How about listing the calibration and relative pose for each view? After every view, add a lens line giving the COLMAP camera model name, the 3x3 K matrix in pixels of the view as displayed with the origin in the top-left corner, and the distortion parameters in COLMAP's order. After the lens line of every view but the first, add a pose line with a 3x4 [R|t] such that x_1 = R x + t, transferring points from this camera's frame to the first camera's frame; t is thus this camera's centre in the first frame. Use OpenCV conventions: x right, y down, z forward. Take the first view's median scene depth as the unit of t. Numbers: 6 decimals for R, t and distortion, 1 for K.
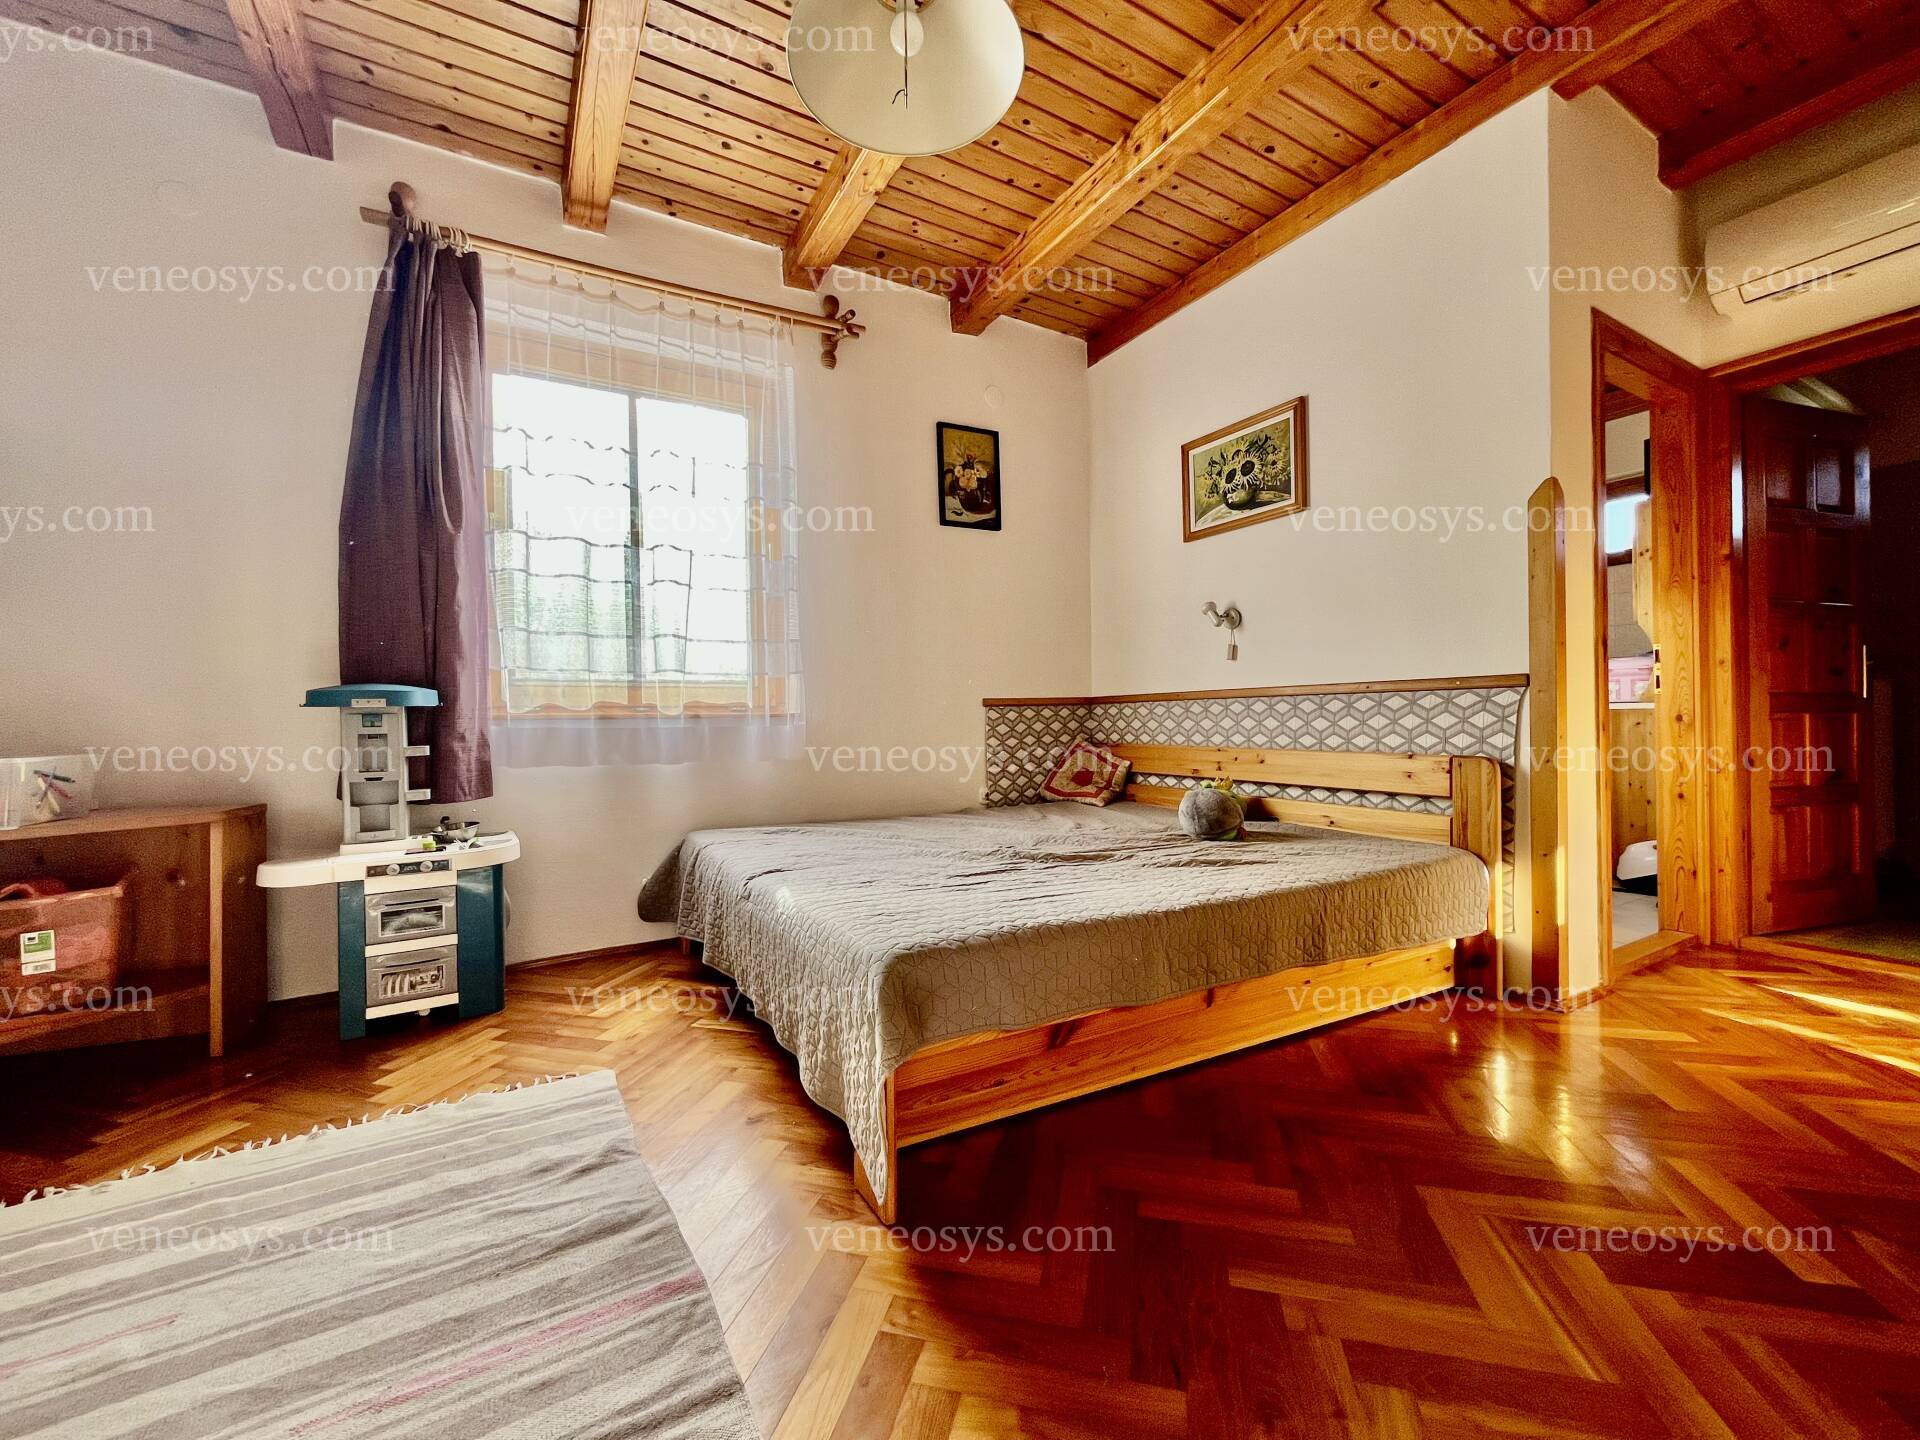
lens RADIAL K [[776.6, 0, 962.0], [0, 776.6, 719.9], [0, 0, 1]] dist [-0.001776, -0.000860]
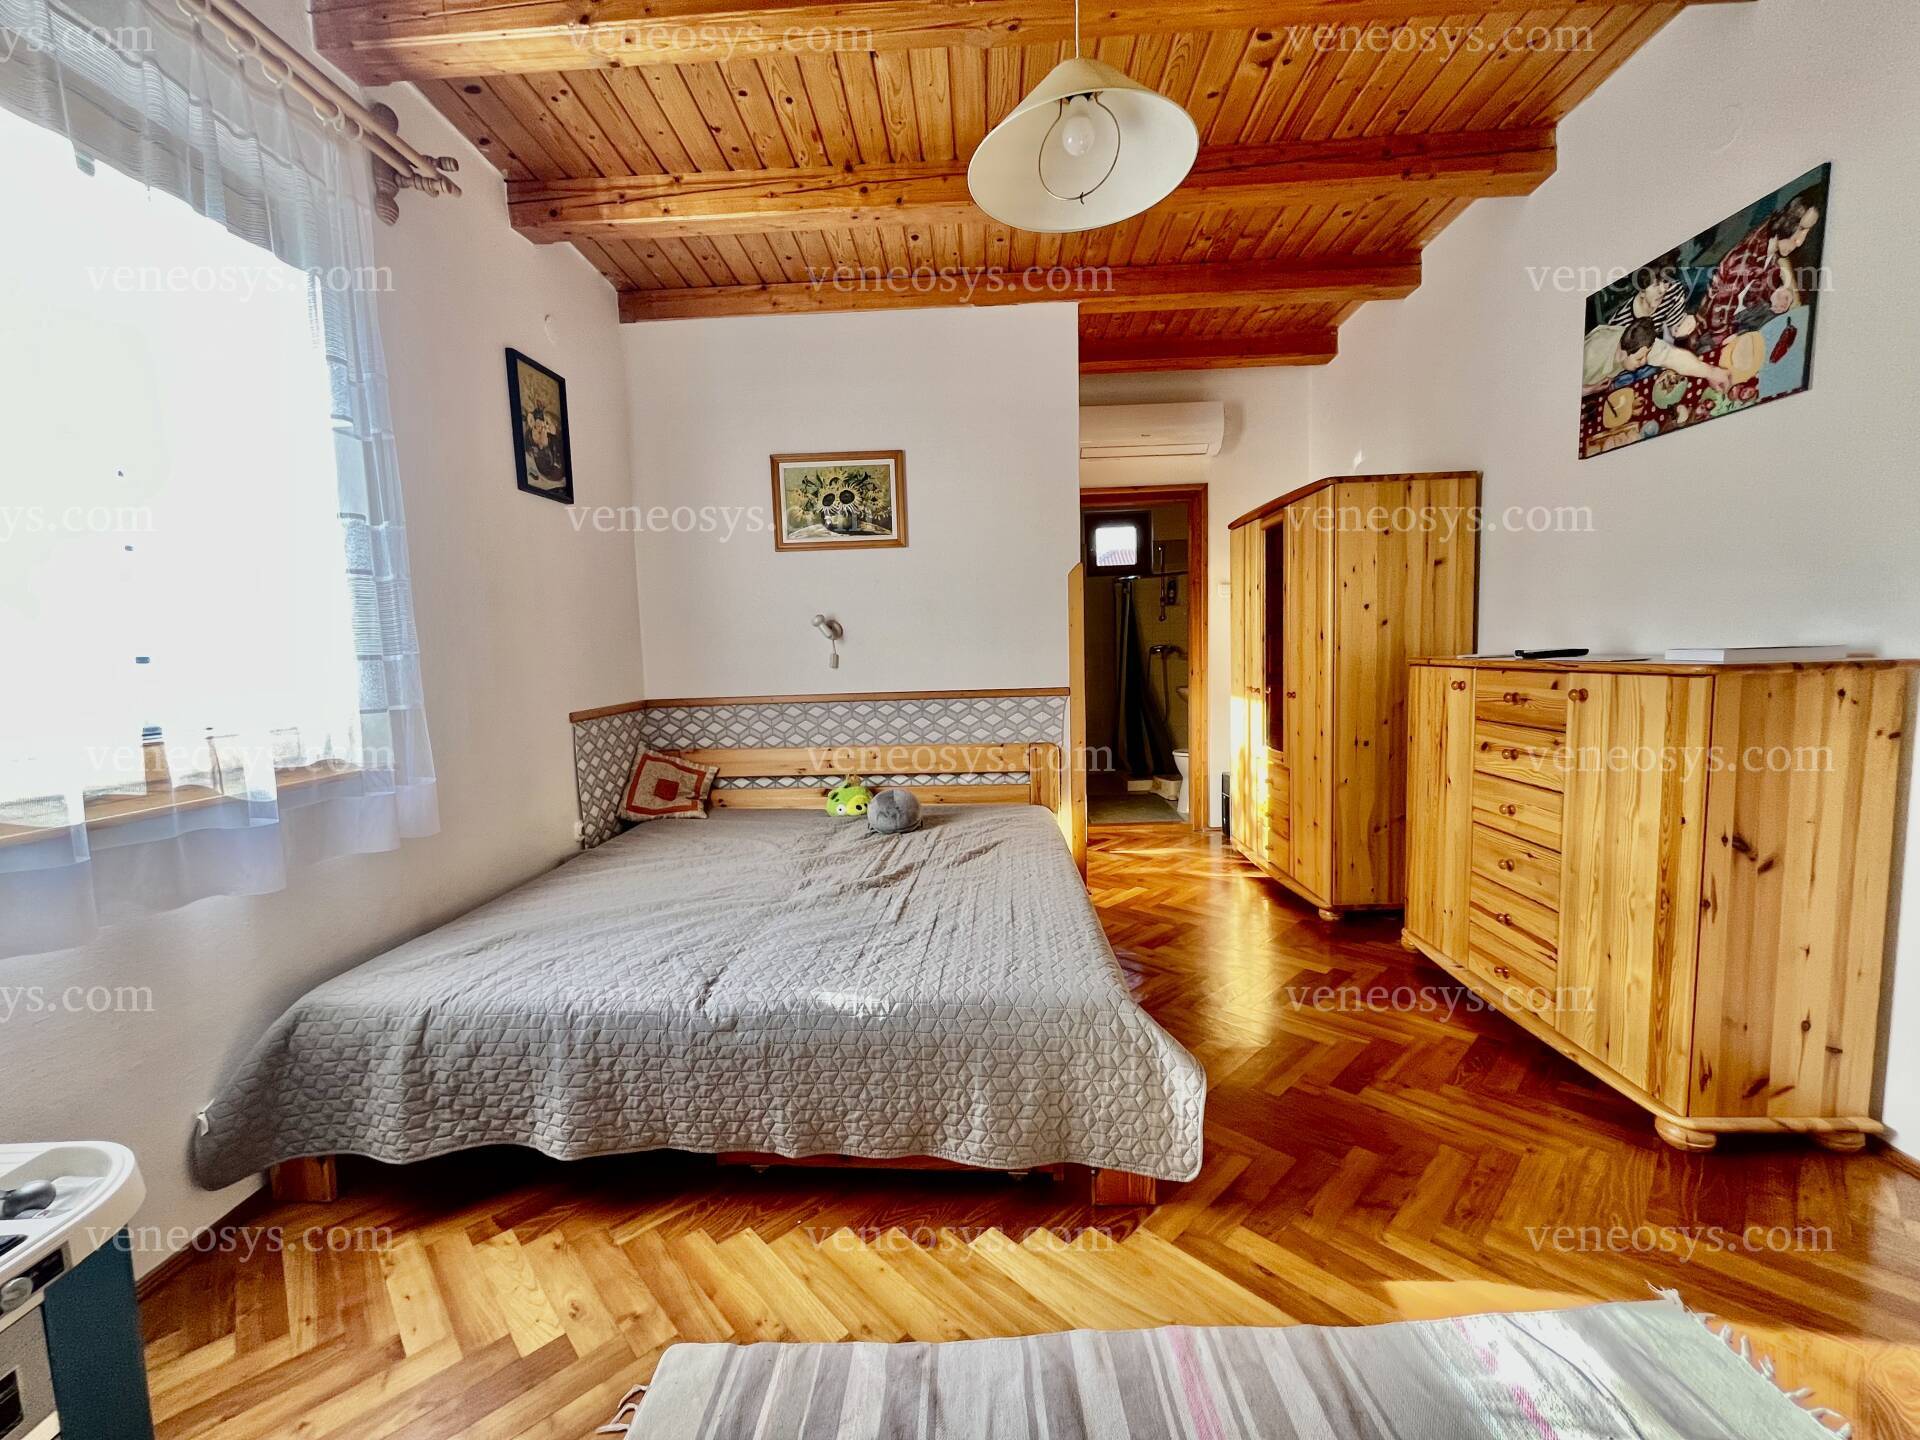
lens RADIAL K [[776.6, 0, 958.4], [0, 776.6, 721.9], [0, 0, 1]] dist [-0.001776, -0.000860]
pose [[0.529356, -0.077095, 0.844890, -0.487290], [0.021836, 0.996771, 0.077273, -0.079267], [-0.848119, -0.022455, 0.529330, 0.248260]]
